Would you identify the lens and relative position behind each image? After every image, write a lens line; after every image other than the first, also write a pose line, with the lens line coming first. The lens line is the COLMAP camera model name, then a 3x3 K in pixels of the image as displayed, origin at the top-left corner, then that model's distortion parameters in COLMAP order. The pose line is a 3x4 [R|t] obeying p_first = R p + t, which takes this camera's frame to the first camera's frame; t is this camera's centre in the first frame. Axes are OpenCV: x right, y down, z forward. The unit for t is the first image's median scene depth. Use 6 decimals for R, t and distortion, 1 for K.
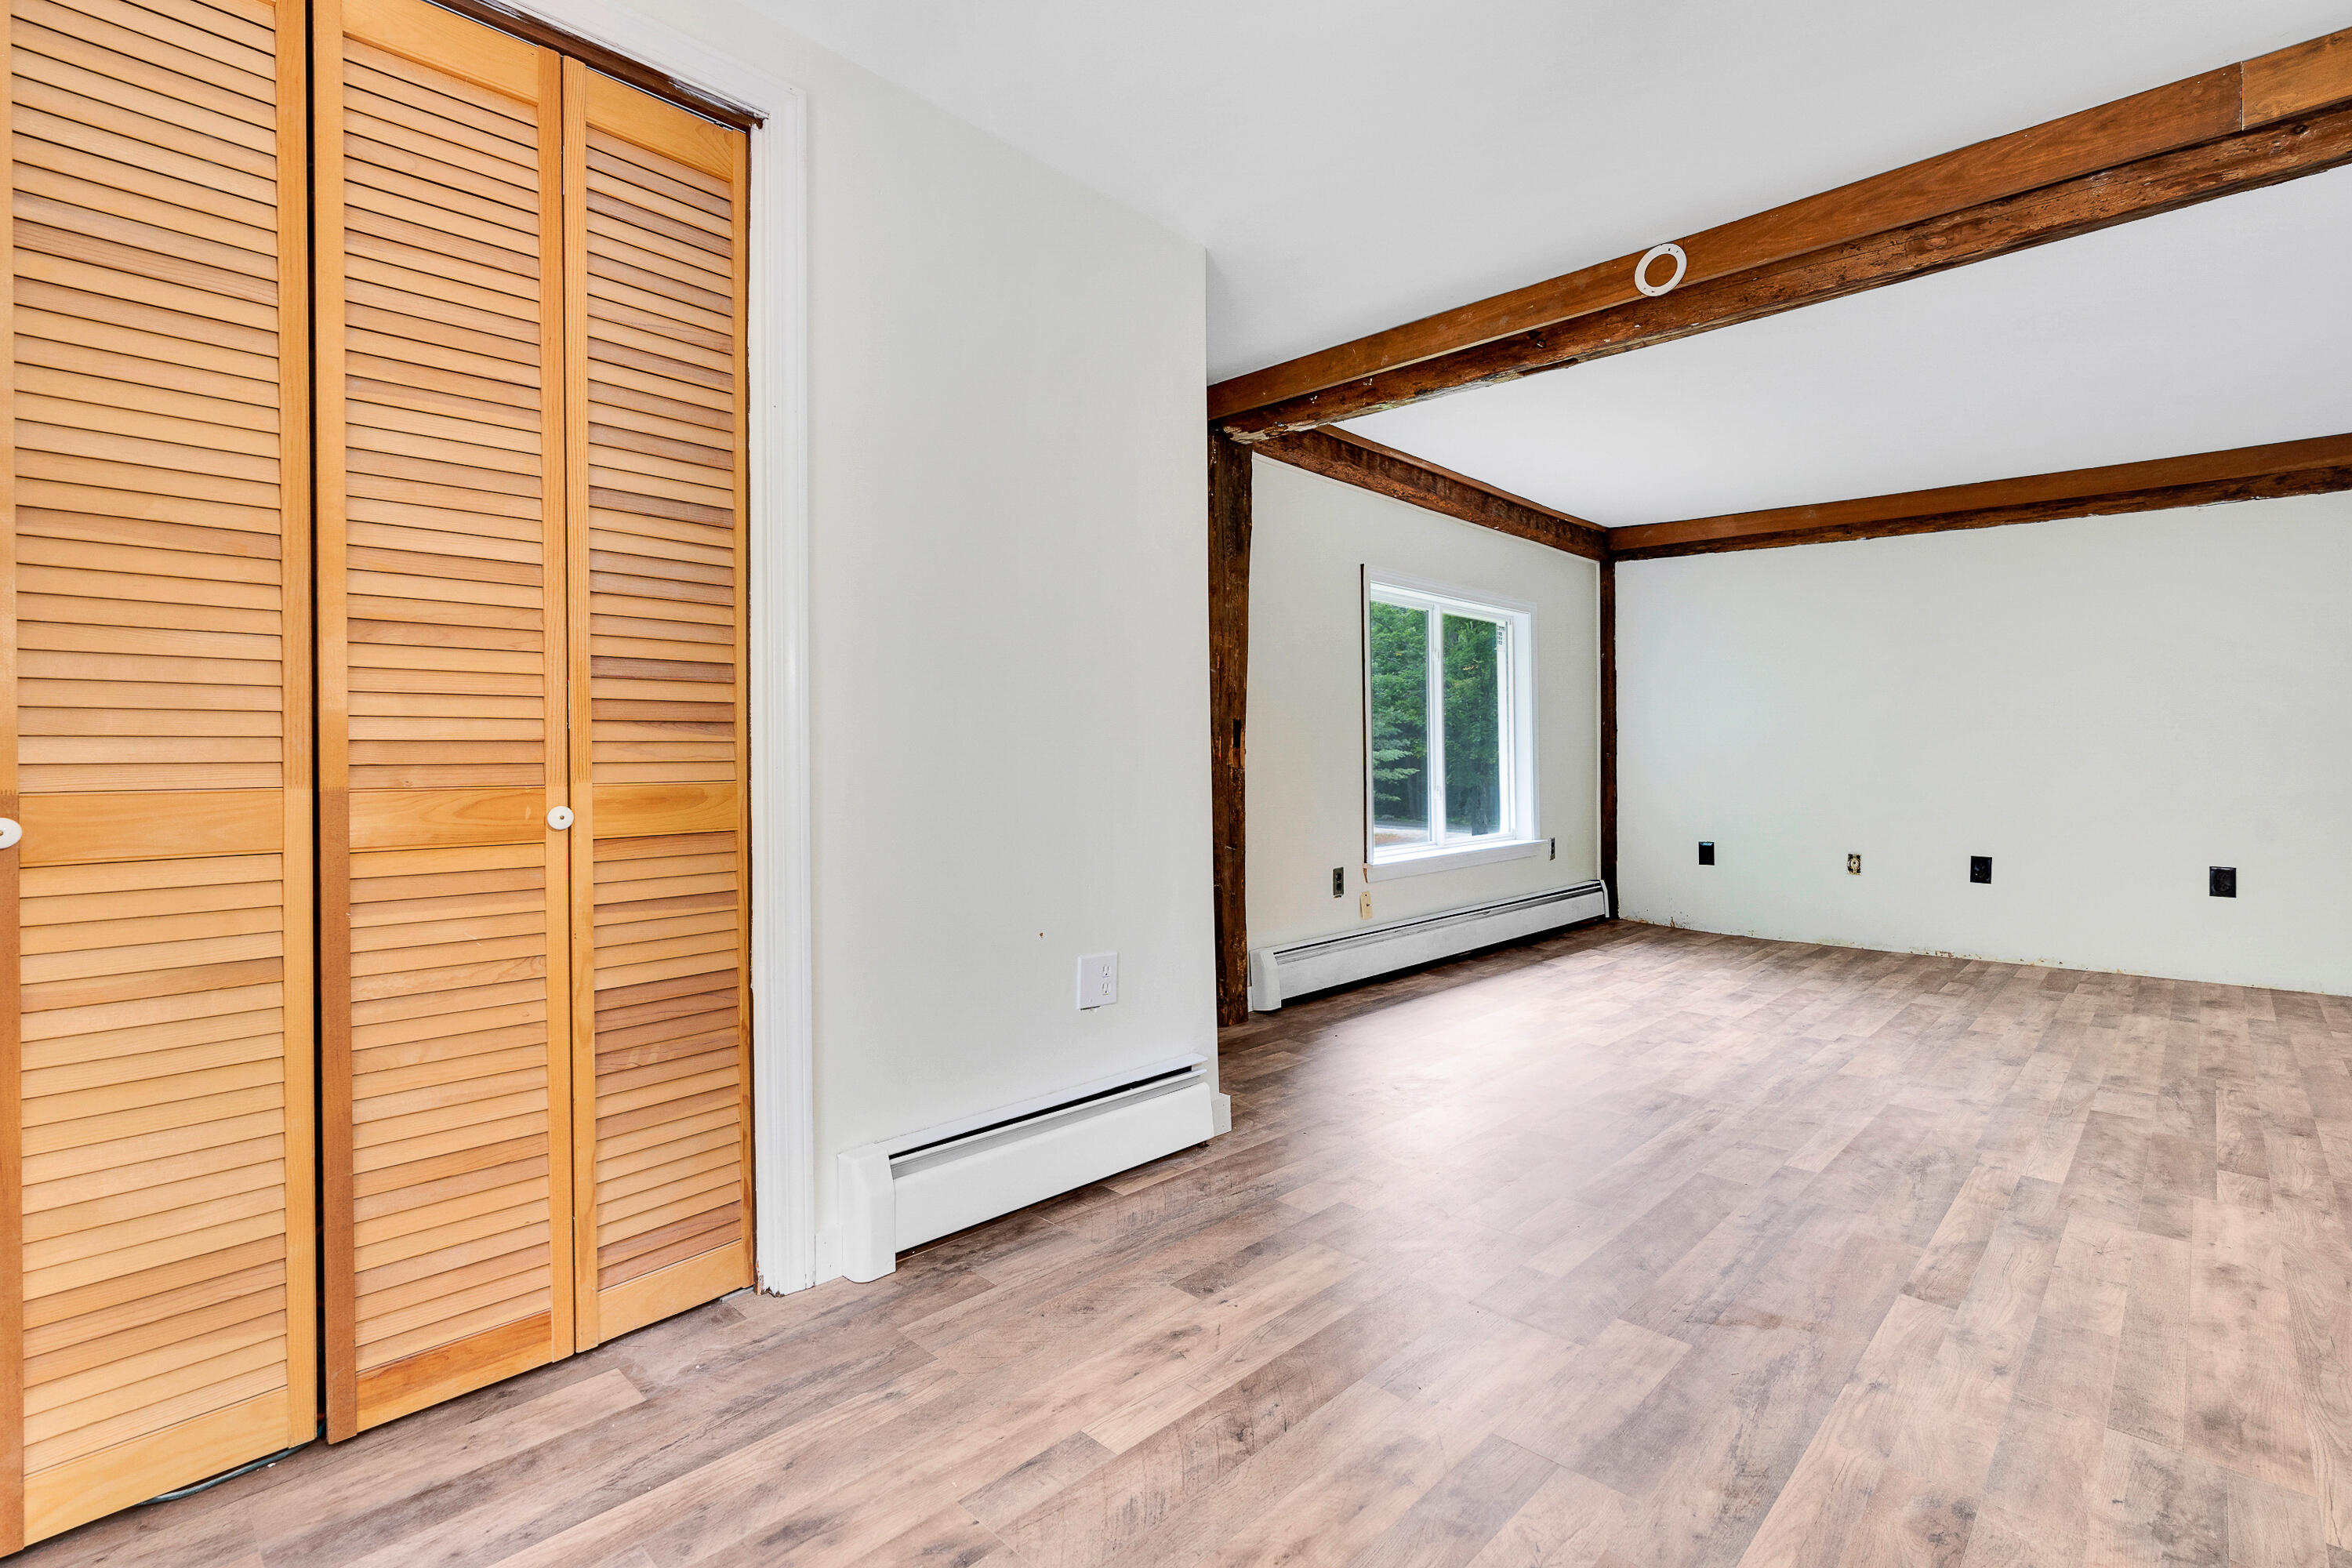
lens RADIAL K [[1080.8, 0, 1176.0], [0, 1080.8, 784.0], [0, 0, 1]] dist [-0.000596, -0.000099]
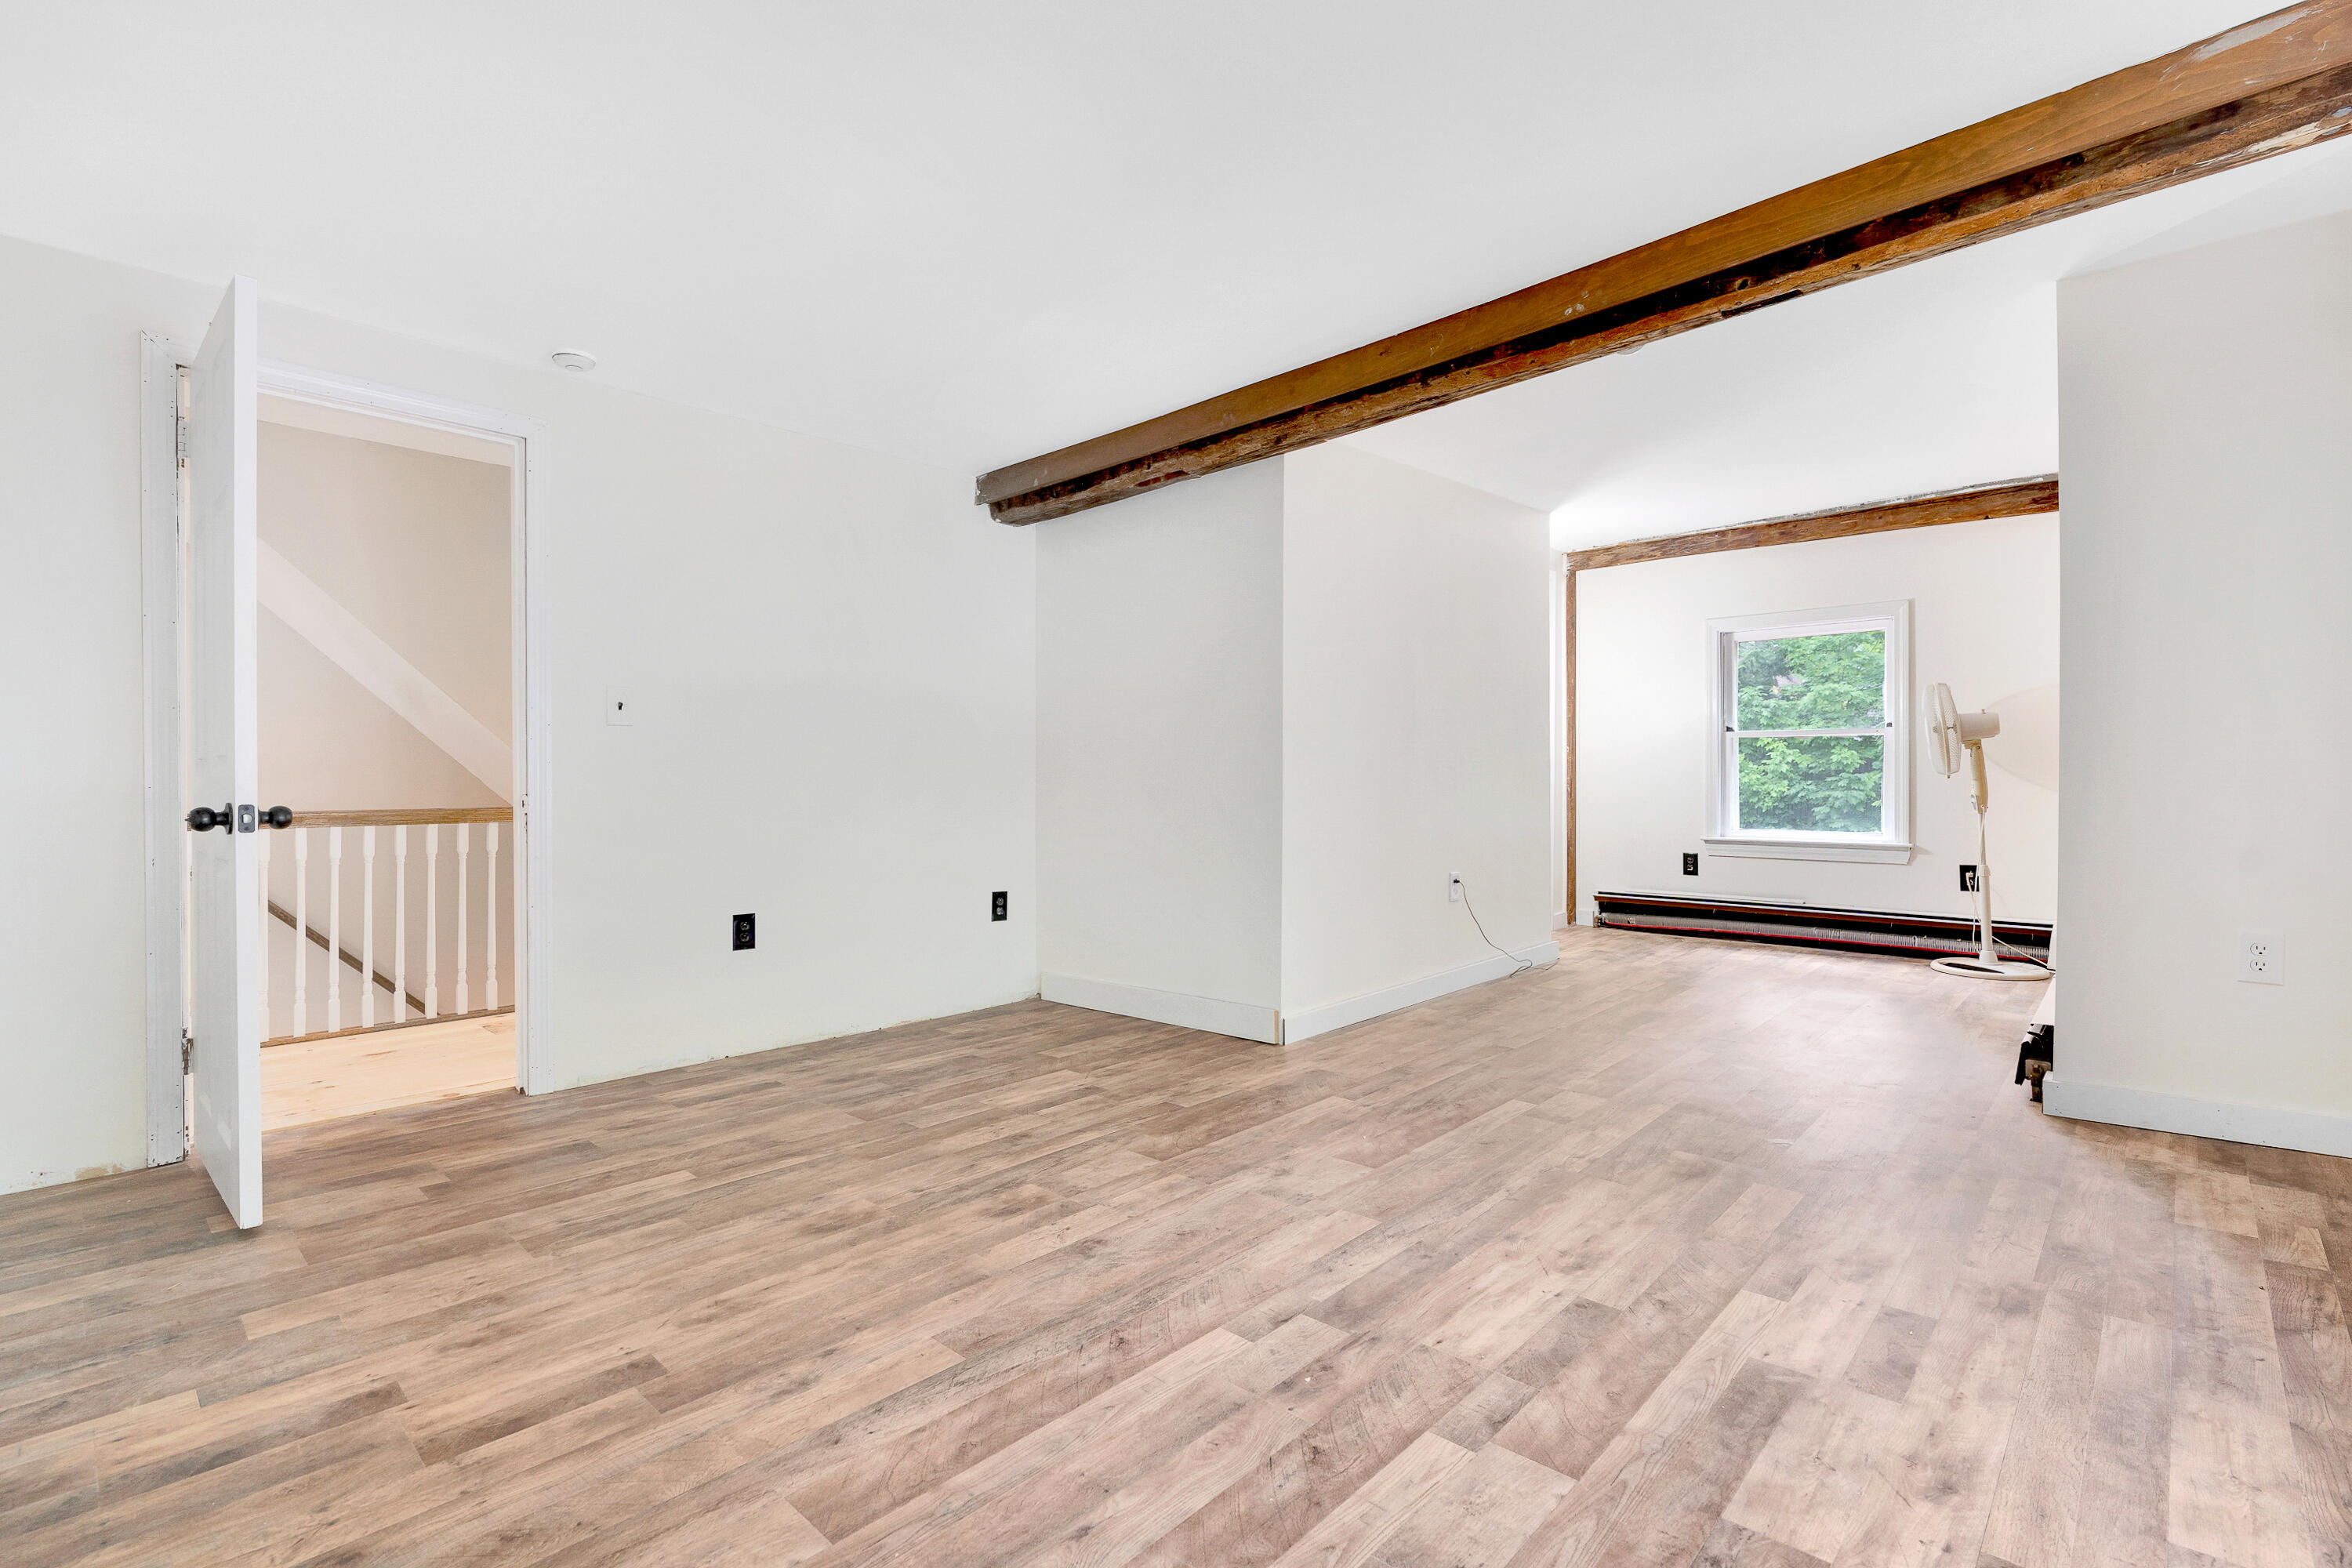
lens RADIAL K [[1080.8, 0, 1176.0], [0, 1080.8, 784.0], [0, 0, 1]] dist [-0.000596, -0.000099]
pose [[-0.999724, 0.003483, -0.023242, 1.014560], [0.003221, 0.999931, 0.011283, -0.021678], [0.023280, 0.011206, -0.999666, 2.240659]]
